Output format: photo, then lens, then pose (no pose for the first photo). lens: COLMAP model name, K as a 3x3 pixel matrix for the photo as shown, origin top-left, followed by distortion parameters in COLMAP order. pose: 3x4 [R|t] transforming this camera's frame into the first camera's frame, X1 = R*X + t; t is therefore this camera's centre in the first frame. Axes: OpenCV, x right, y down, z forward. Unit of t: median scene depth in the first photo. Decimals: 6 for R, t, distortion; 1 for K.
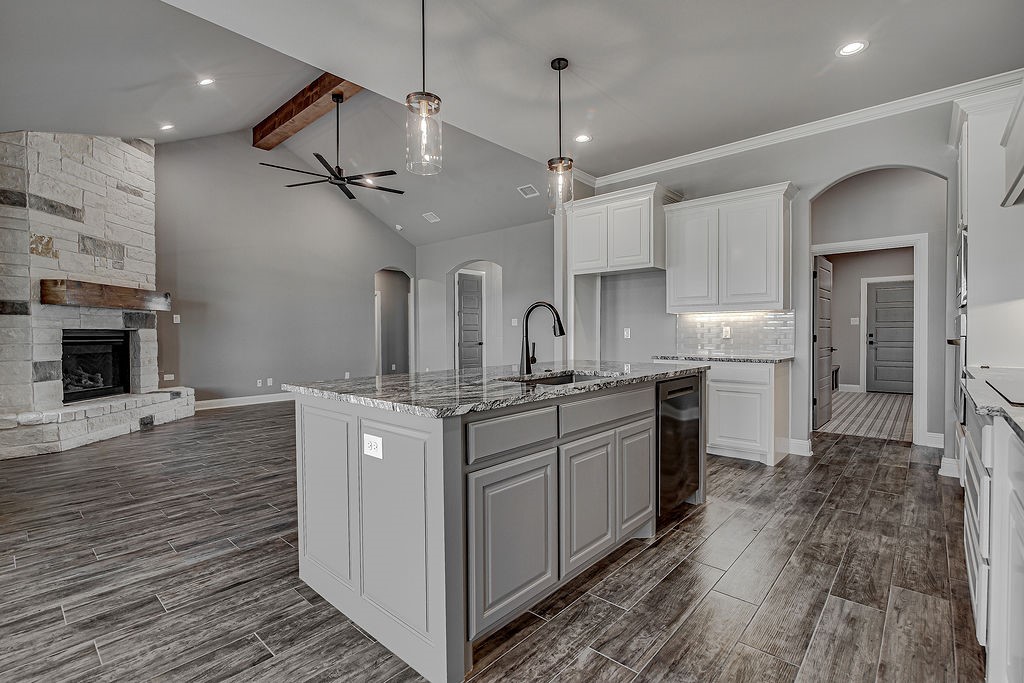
lens RADIAL K [[469.8, 0, 505.8], [0, 469.8, 341.9], [0, 0, 1]] dist [-0.011408, 0.000491]
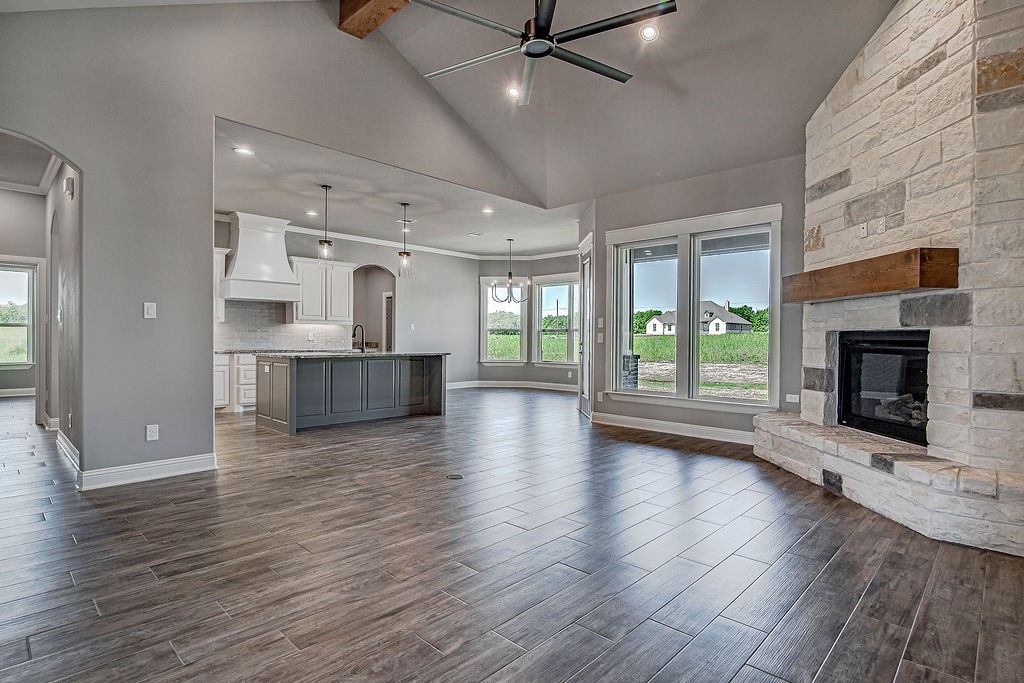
lens RADIAL K [[512.4, 0, 502.4], [0, 512.4, 338.8], [0, 0, 1]] dist [-0.009814, 0.000224]
pose [[-0.998762, -0.001525, 0.049721, -0.396572], [-0.000444, 0.999764, 0.021732, -0.030929], [-0.049743, 0.021683, -0.998527, 1.794549]]
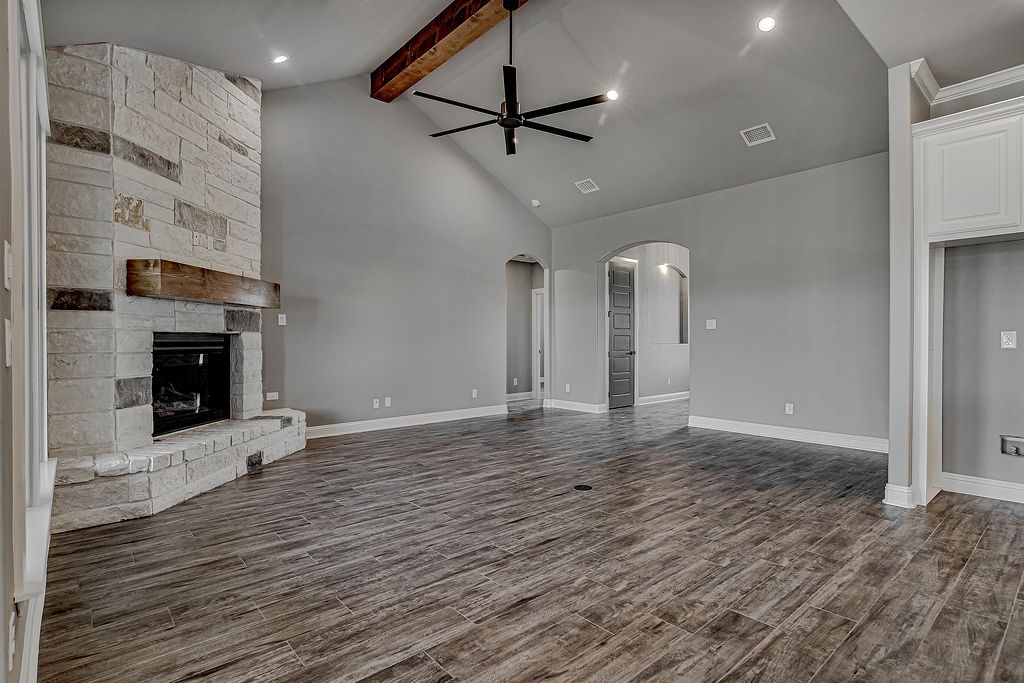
lens RADIAL K [[512.4, 0, 506.9], [0, 512.4, 343.3], [0, 0, 1]] dist [-0.009814, 0.000224]
pose [[0.991878, 0.003296, -0.127149, -0.303150], [-0.004667, 0.999934, -0.010484, -0.004141], [0.127106, 0.010992, 0.991828, 0.283401]]
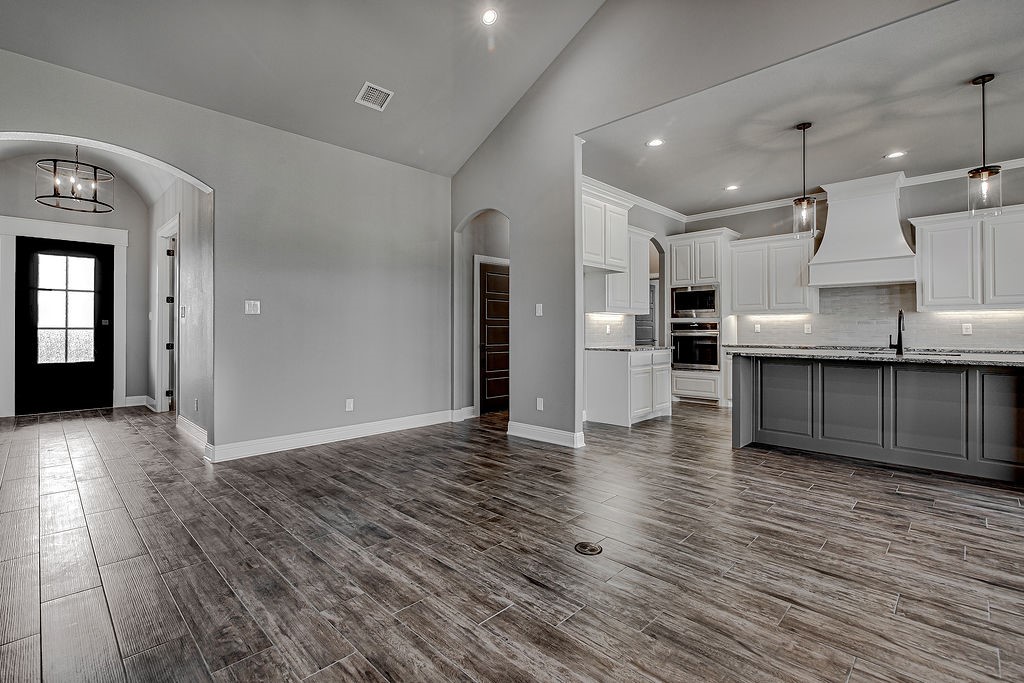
lens RADIAL K [[469.8, 0, 518.8], [0, 469.8, 321.8], [0, 0, 1]] dist [-0.011408, 0.000491]
pose [[0.035901, 0.021377, 0.999127, -0.742317], [0.019316, 0.999570, -0.022081, -0.013232], [-0.999169, 0.020092, 0.035473, 1.074689]]
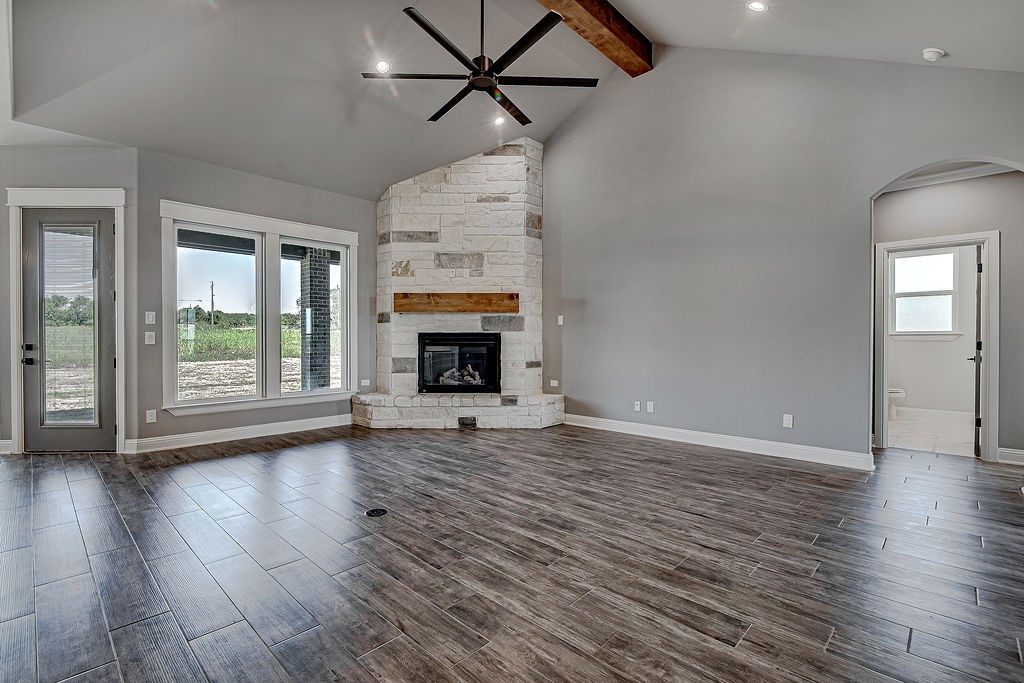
lens RADIAL K [[469.8, 0, 508.2], [0, 469.8, 339.3], [0, 0, 1]] dist [-0.011408, 0.000491]
pose [[-0.045792, 0.006235, -0.998932, 0.268799], [-0.017516, 0.999822, 0.007044, -0.020912], [0.998797, 0.017820, -0.045675, 1.209651]]
